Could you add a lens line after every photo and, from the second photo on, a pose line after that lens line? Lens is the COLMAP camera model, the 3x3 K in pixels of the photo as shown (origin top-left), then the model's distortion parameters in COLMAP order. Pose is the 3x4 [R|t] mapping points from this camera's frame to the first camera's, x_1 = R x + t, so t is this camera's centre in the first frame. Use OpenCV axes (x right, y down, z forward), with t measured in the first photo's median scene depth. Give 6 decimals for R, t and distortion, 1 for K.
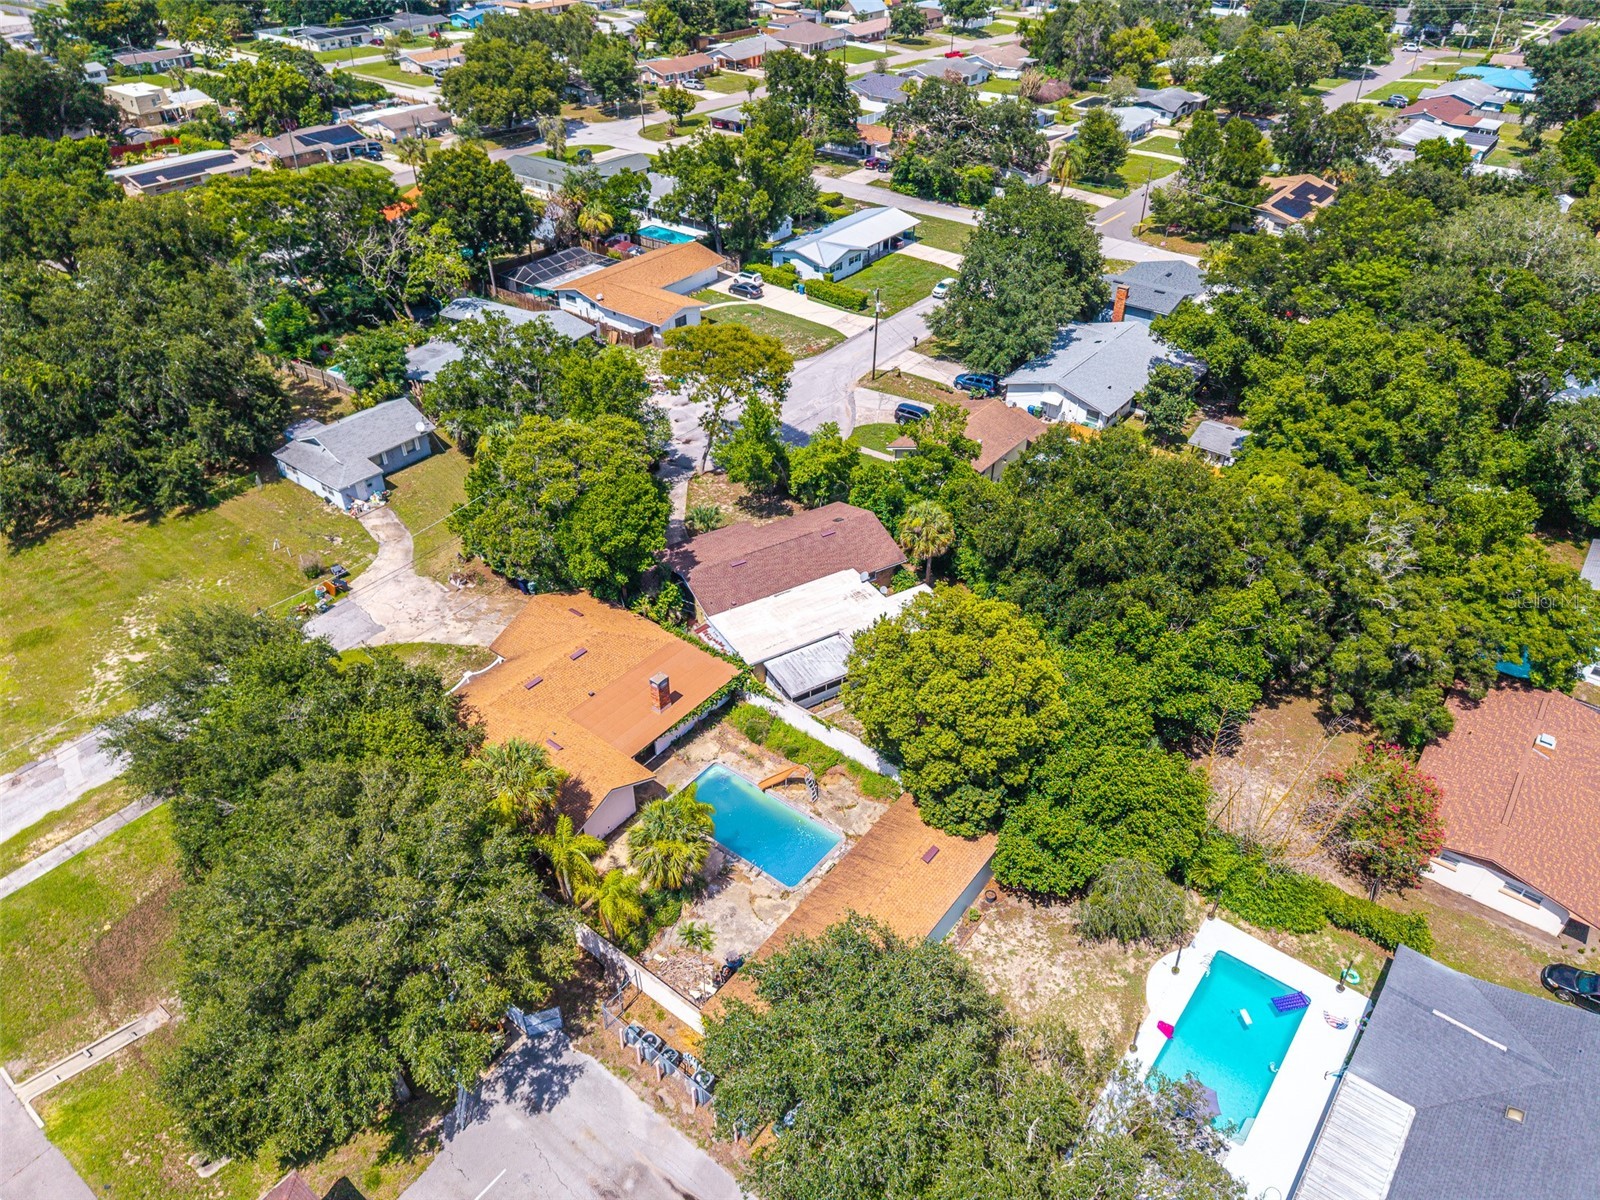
lens RADIAL K [[1121.3, 0, 800.0], [0, 1121.3, 600.0], [0, 0, 1]] dist [0.000912, -0.001103]
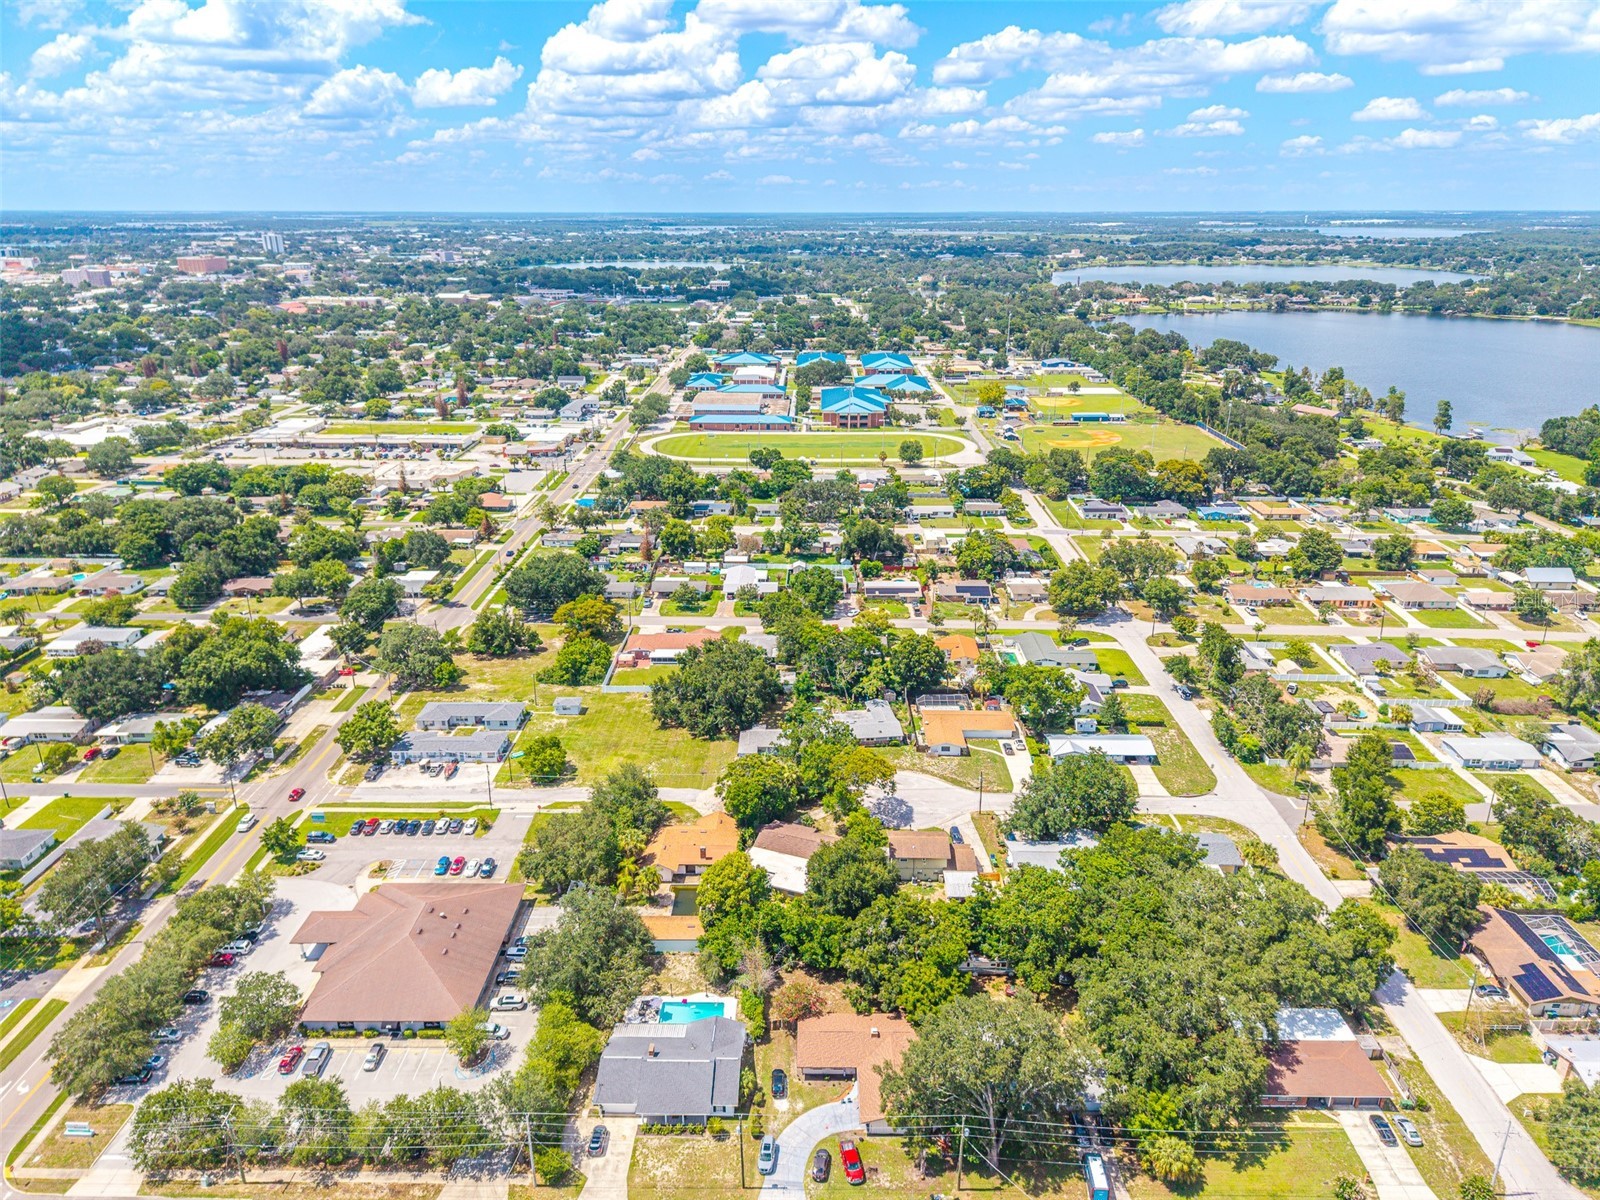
lens RADIAL K [[1121.3, 0, 800.0], [0, 1121.3, 600.0], [0, 0, 1]] dist [0.000912, -0.001103]
pose [[0.594805, 0.279808, -0.753601, 1.582389], [-0.468215, 0.882623, -0.041841, -0.376822], [0.653438, 0.377735, 0.655999, -0.757664]]
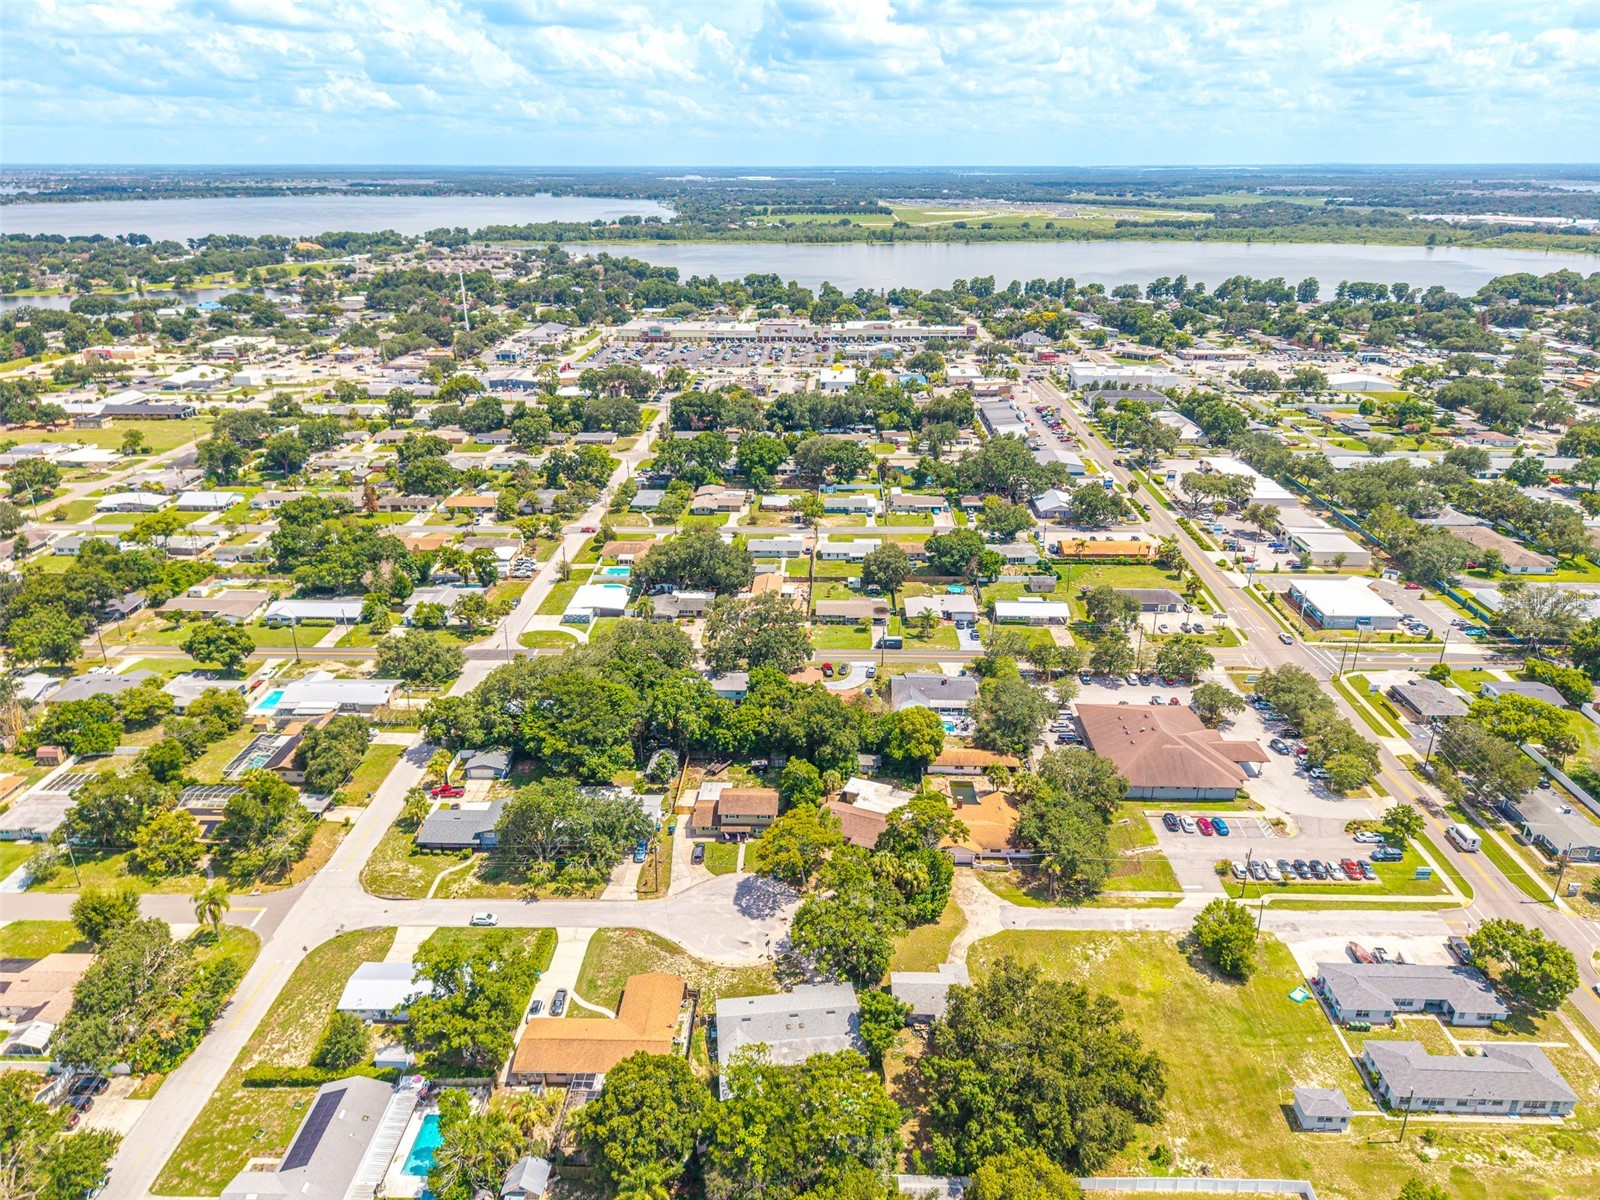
lens RADIAL K [[1051.2, 0, 800.0], [0, 1051.2, 600.0], [0, 0, 1]] dist [0.084276, 0.000035]
pose [[-0.587948, -0.304670, 0.749328, -1.405190], [0.469316, 0.626016, 0.622773, -1.715916], [-0.658832, 0.717830, -0.225079, 1.186980]]
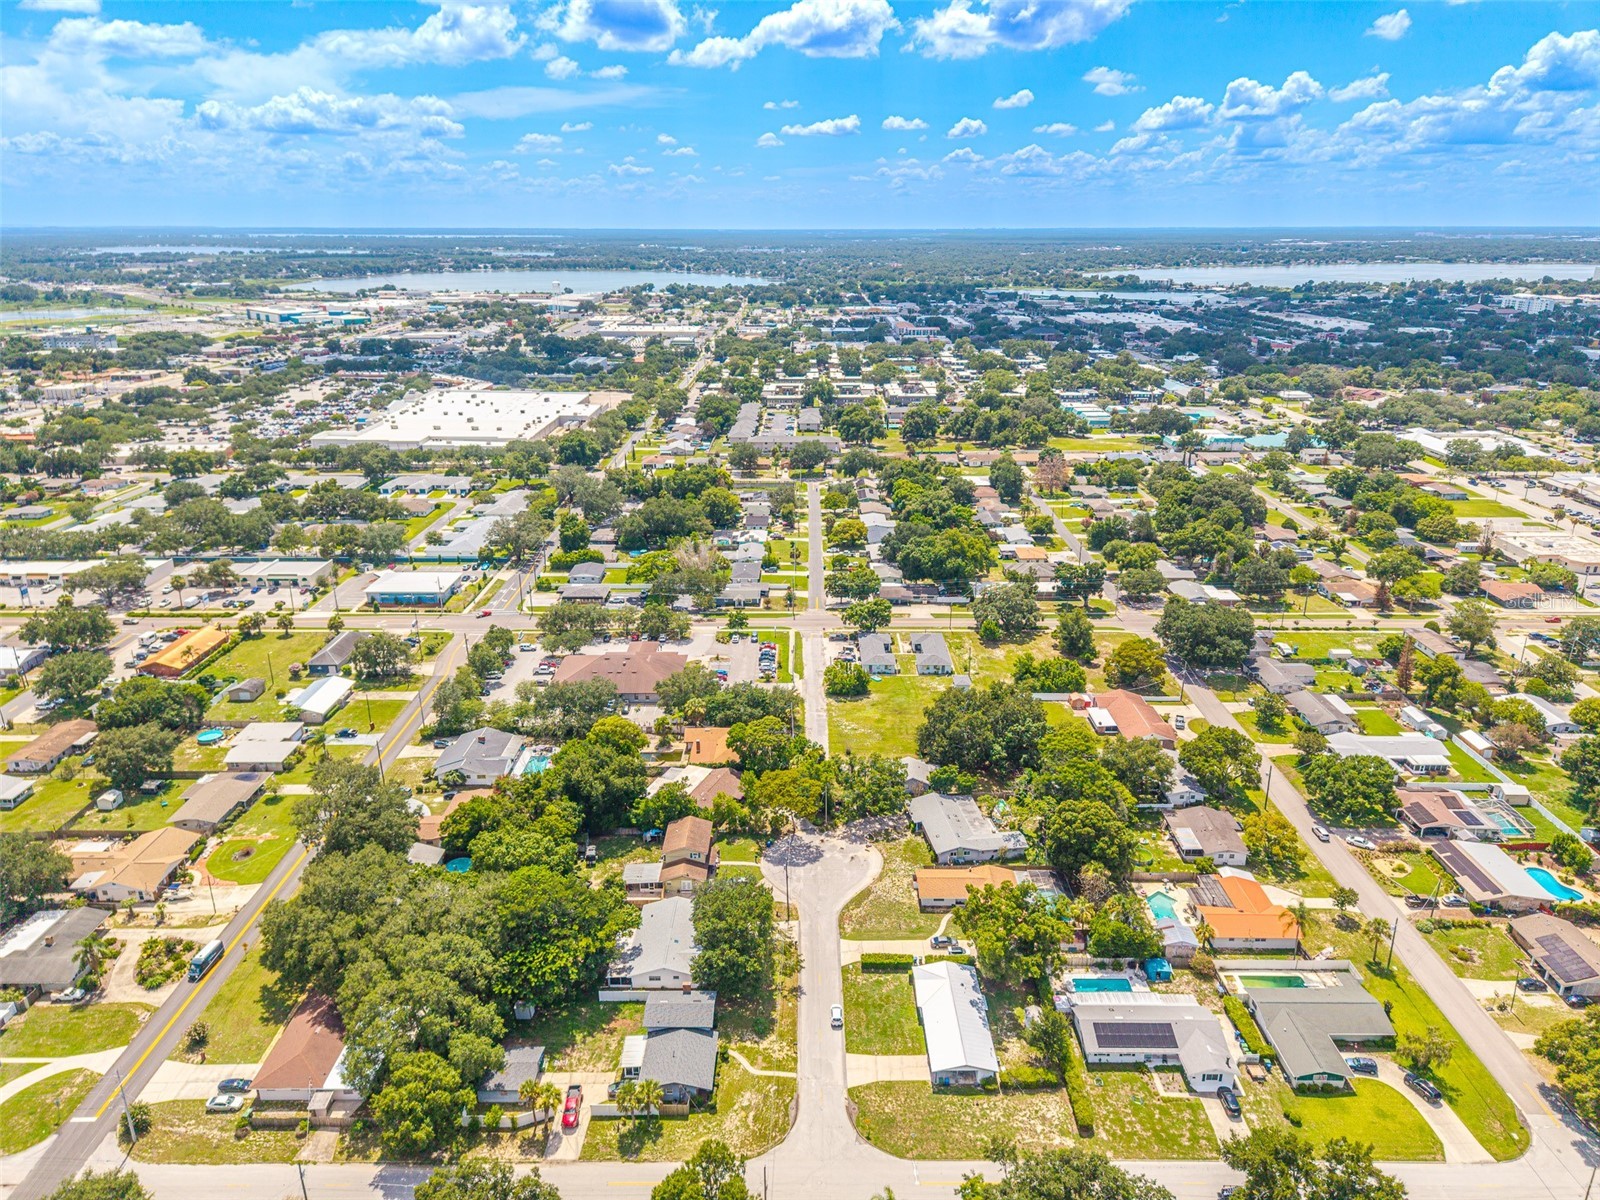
lens RADIAL K [[1074.6, 0, 800.0], [0, 1074.6, 600.0], [0, 0, 1]] dist [0.005472, 0.000042]
pose [[-0.792658, 0.208752, -0.572814, 1.188685], [-0.347398, 0.617445, 0.705745, -2.139363], [0.501006, 0.758409, -0.416903, 1.751521]]
